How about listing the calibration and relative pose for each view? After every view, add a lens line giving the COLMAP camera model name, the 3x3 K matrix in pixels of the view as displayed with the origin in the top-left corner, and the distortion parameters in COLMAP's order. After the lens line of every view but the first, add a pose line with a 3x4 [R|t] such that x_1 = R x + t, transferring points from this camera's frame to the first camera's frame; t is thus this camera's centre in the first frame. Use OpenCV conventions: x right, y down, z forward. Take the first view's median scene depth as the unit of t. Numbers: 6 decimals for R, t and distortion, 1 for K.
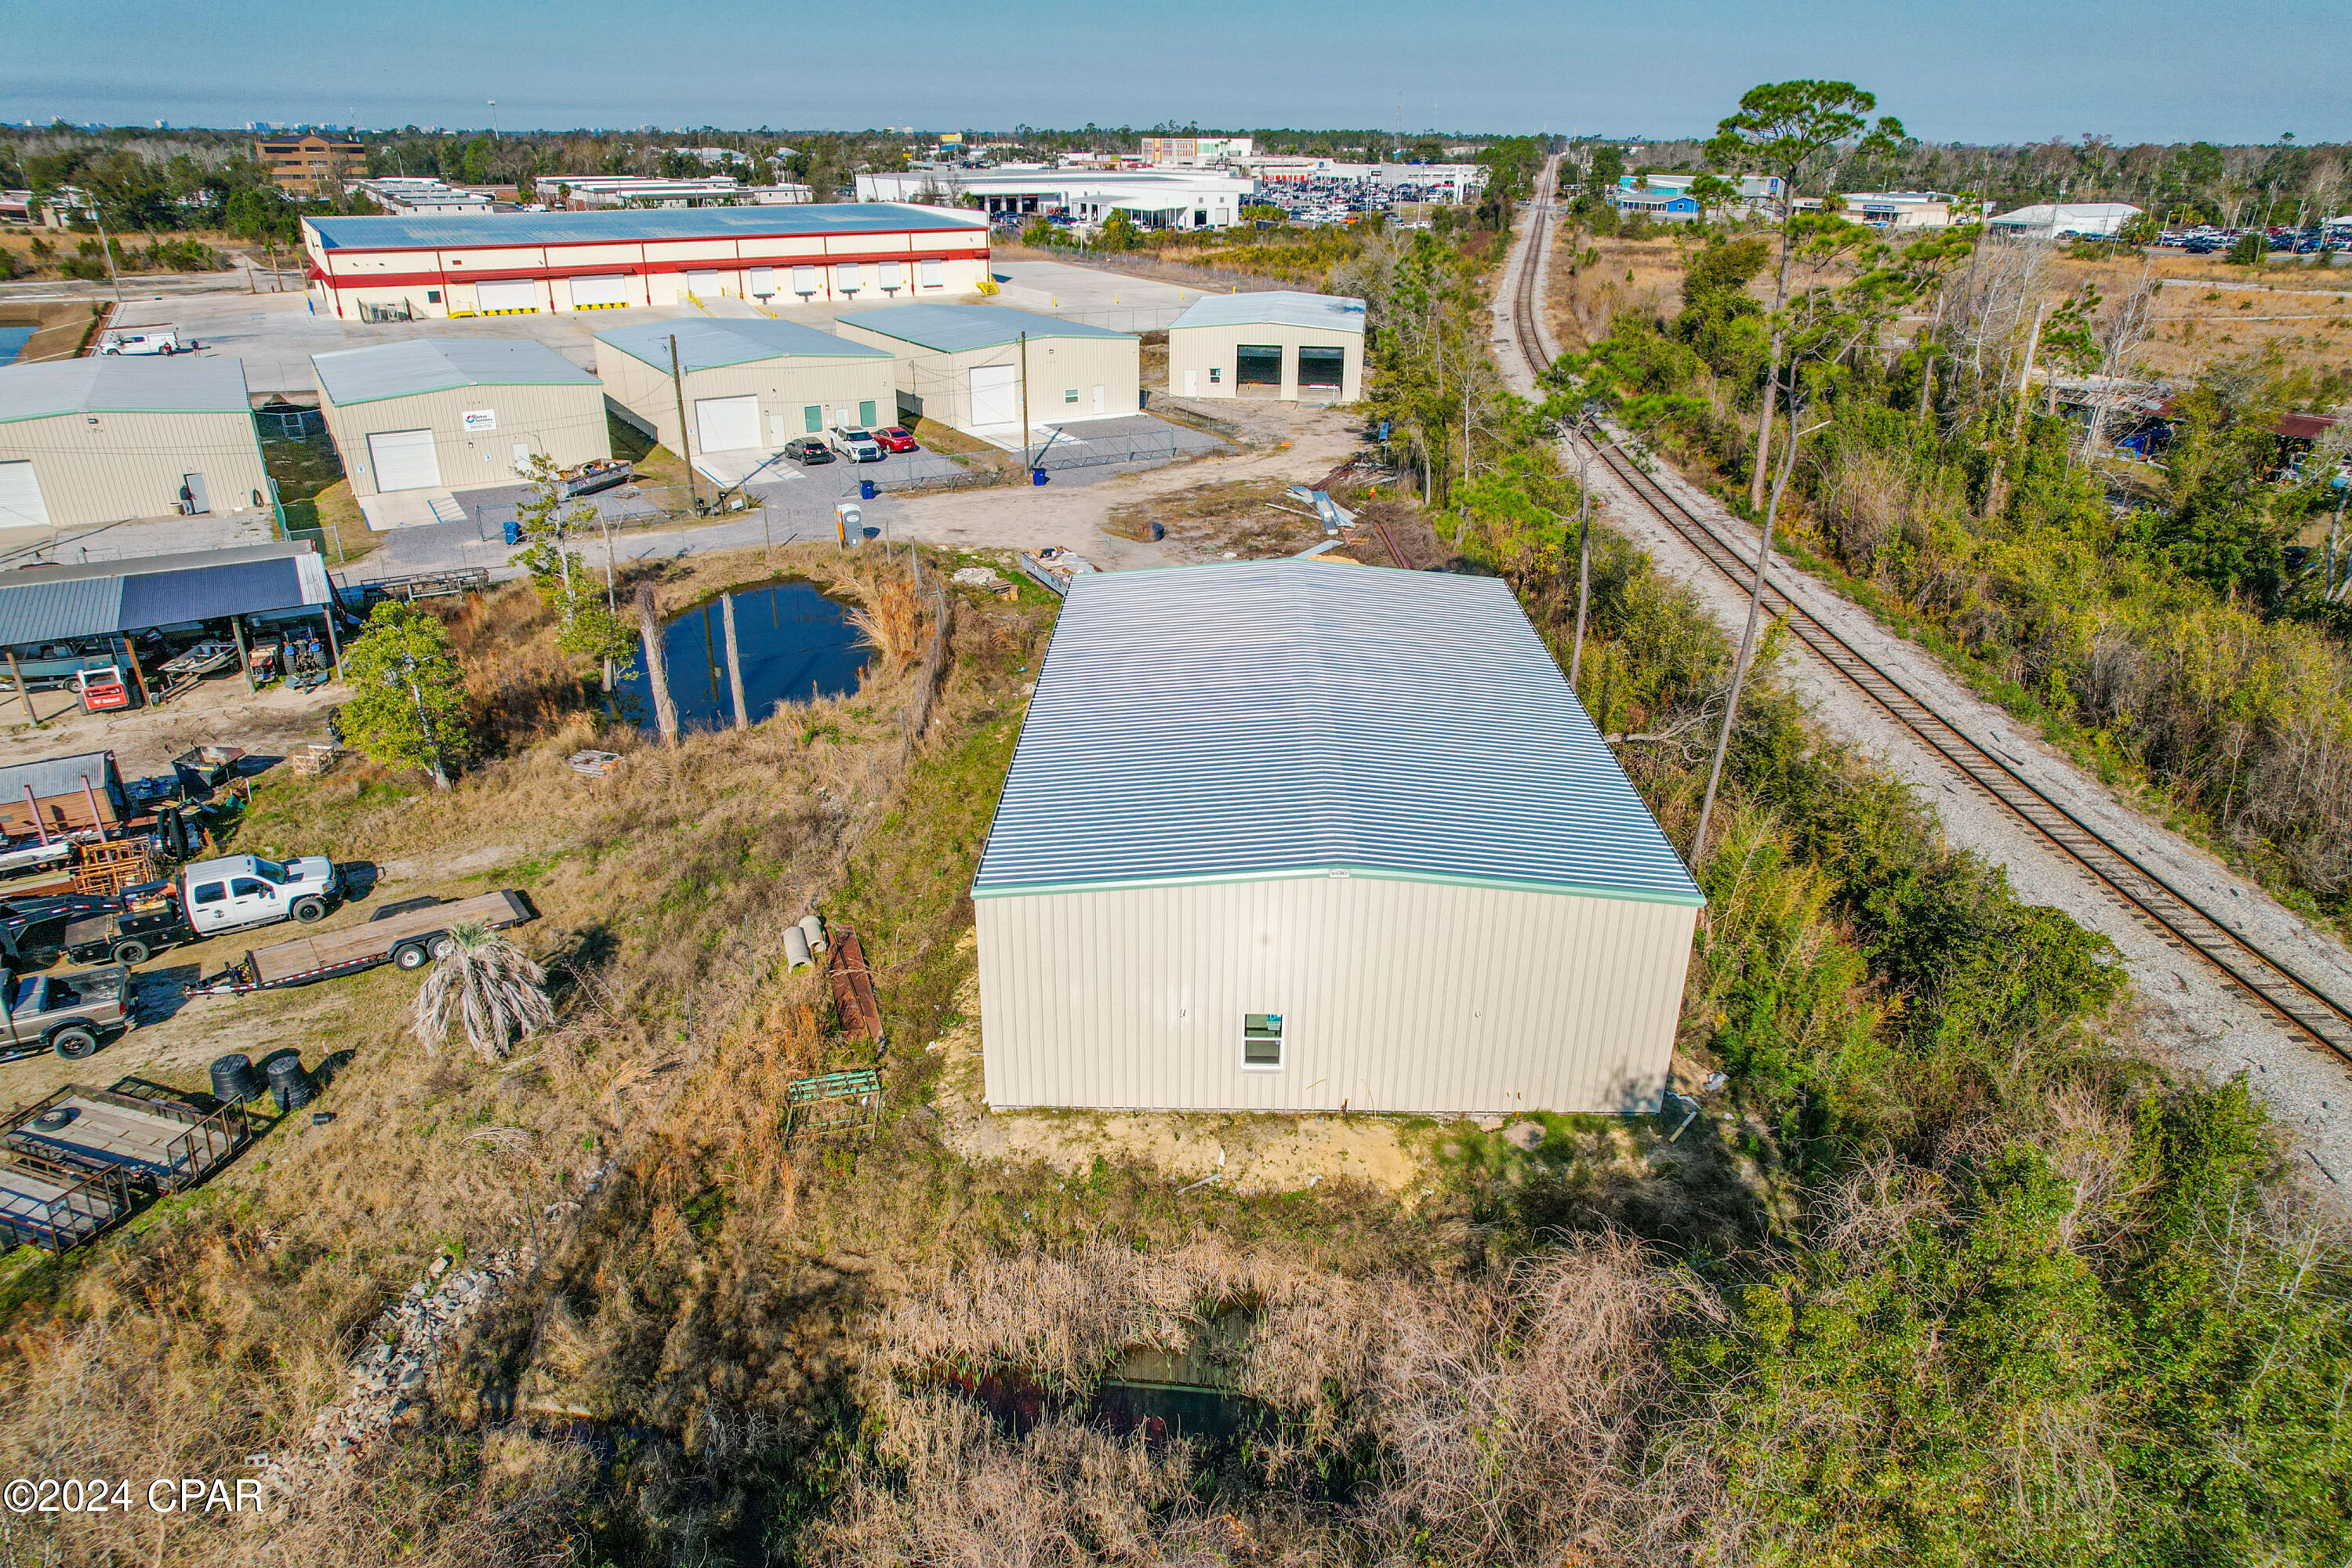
lens RADIAL K [[1505.3, 0, 1181.0], [0, 1505.3, 794.0], [0, 0, 1]] dist [-0.082065, 0.074302]
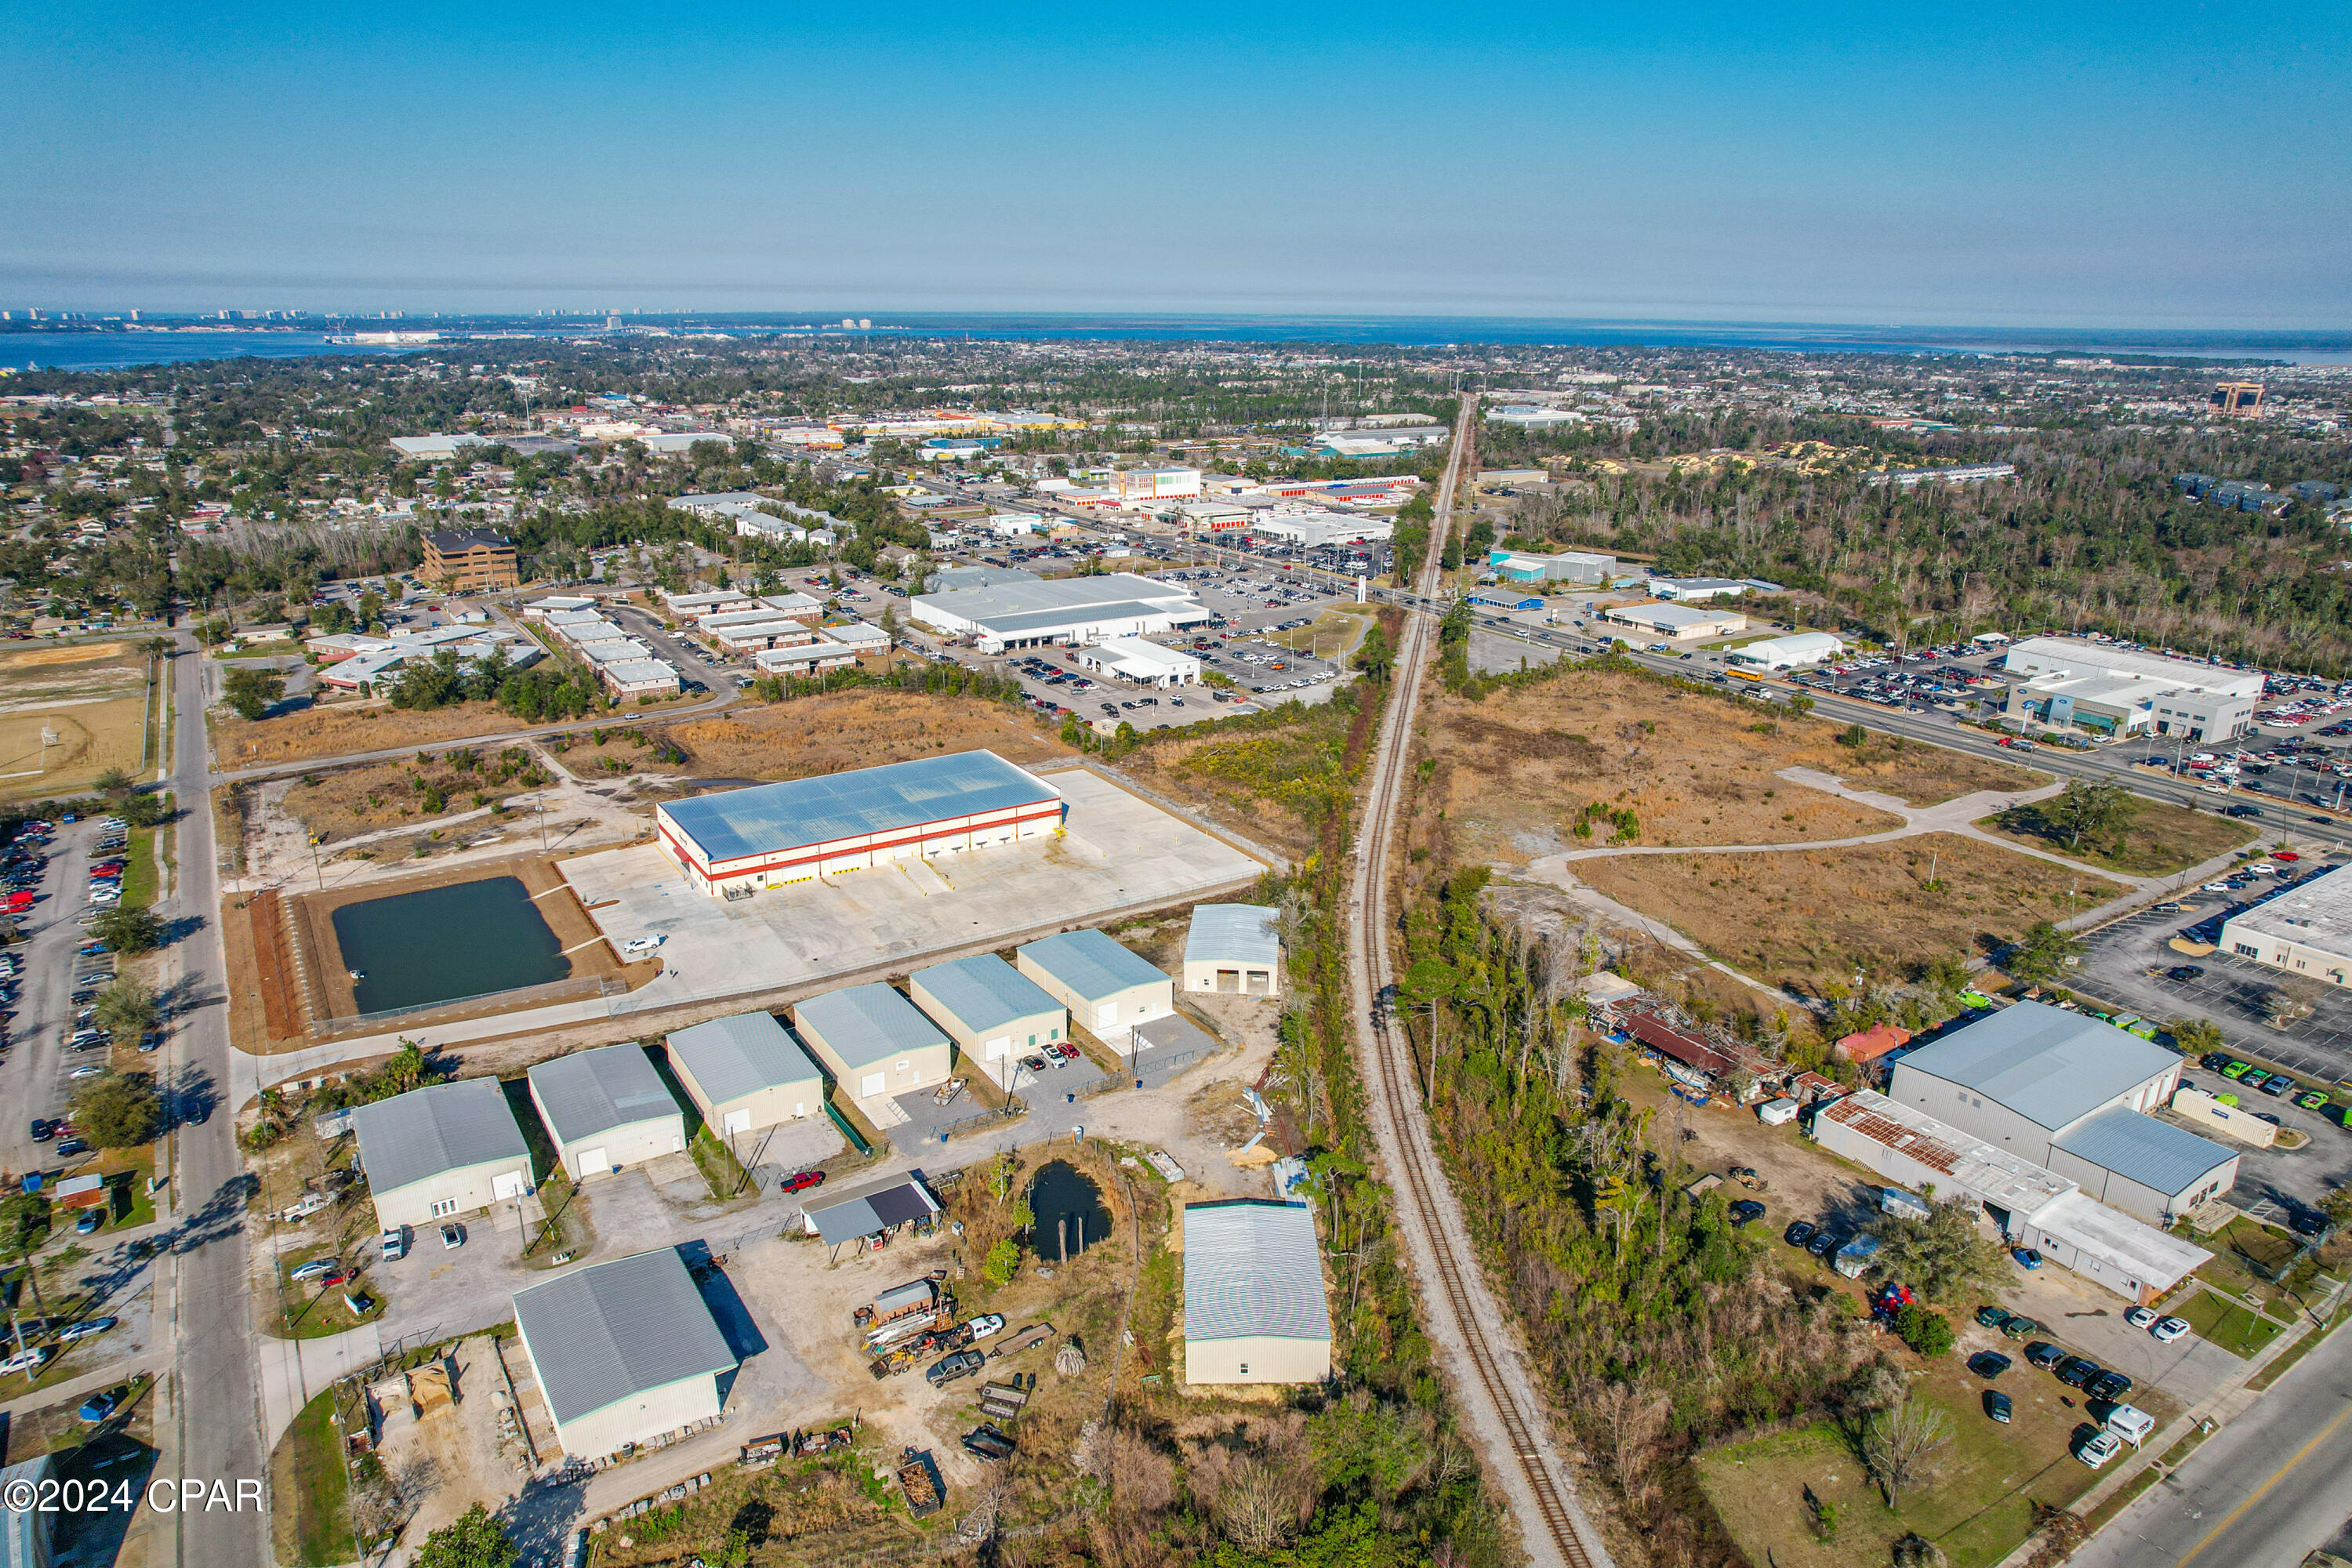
lens RADIAL K [[1505.3, 0, 1181.0], [0, 1505.3, 794.0], [0, 0, 1]] dist [-0.082065, 0.074302]
pose [[0.999331, -0.011546, 0.034703, -0.171041], [0.015035, 0.994669, -0.102019, -0.684586], [-0.033340, 0.102473, 0.994177, -2.270851]]
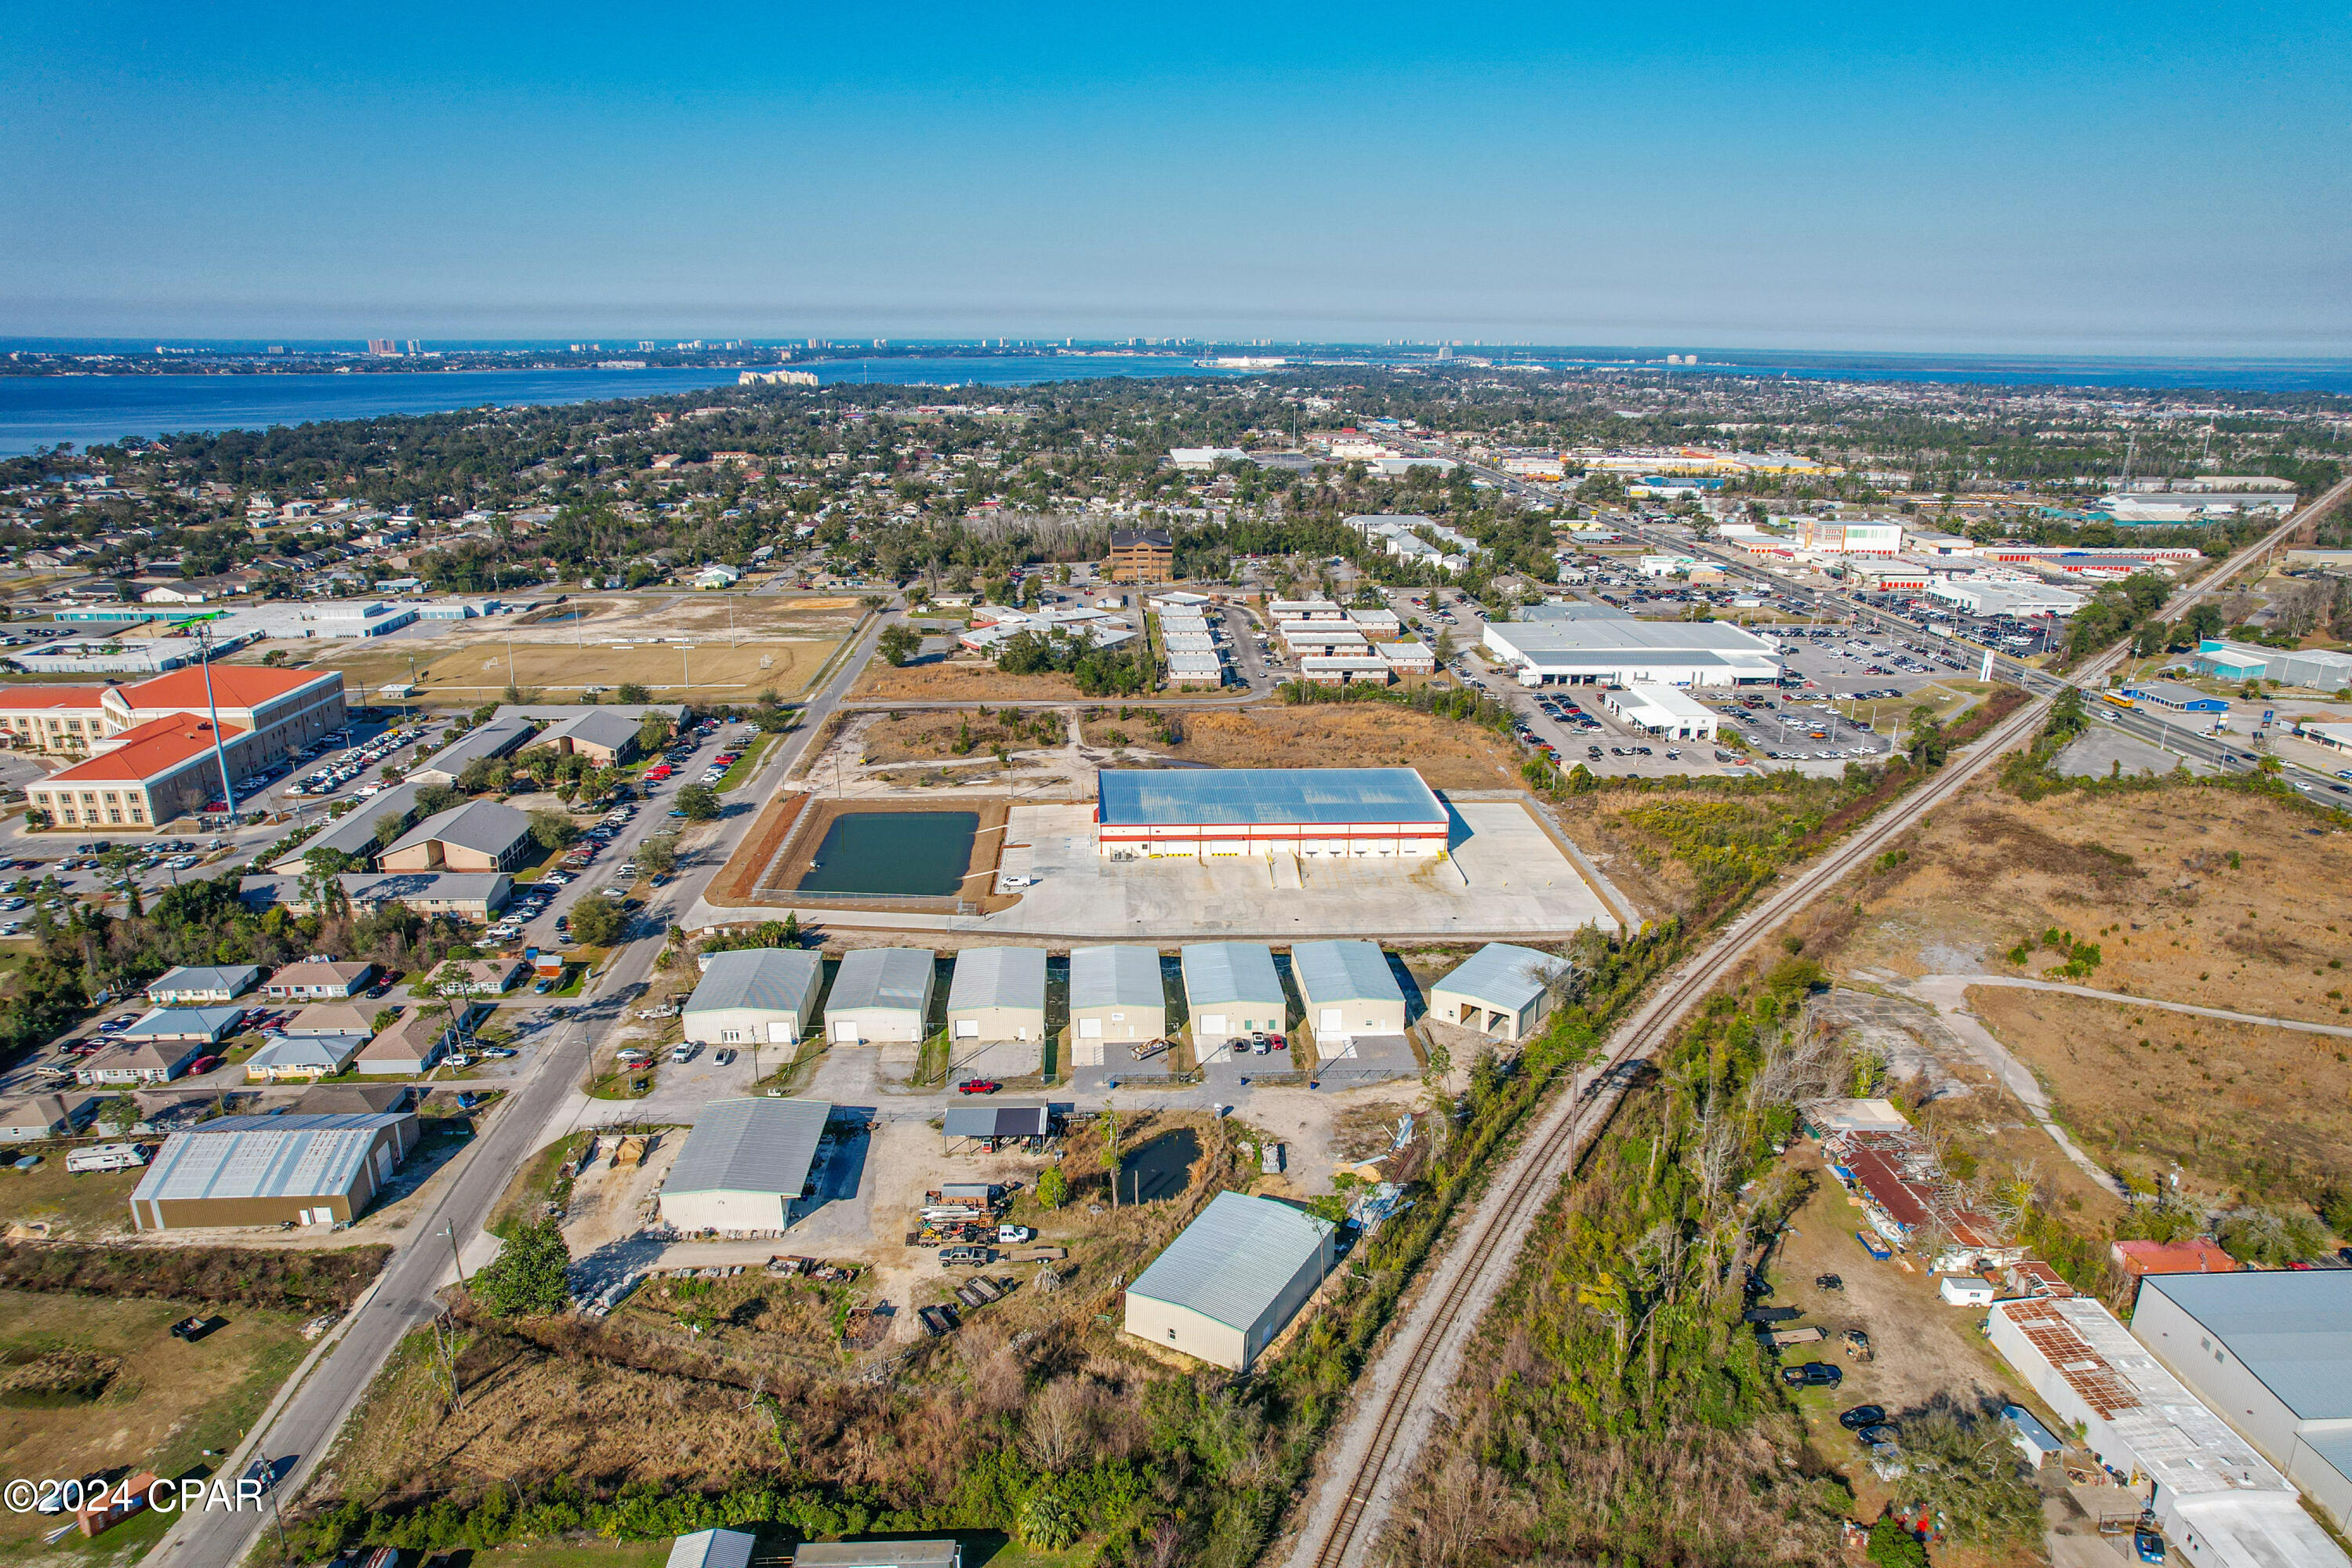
lens RADIAL K [[1505.3, 0, 1181.0], [0, 1505.3, 794.0], [0, 0, 1]] dist [-0.082065, 0.074302]
pose [[0.880906, 0.137569, -0.452856, 1.229822], [-0.192311, 0.978317, -0.076894, -0.722370], [0.432459, 0.154825, 0.888262, -2.183228]]
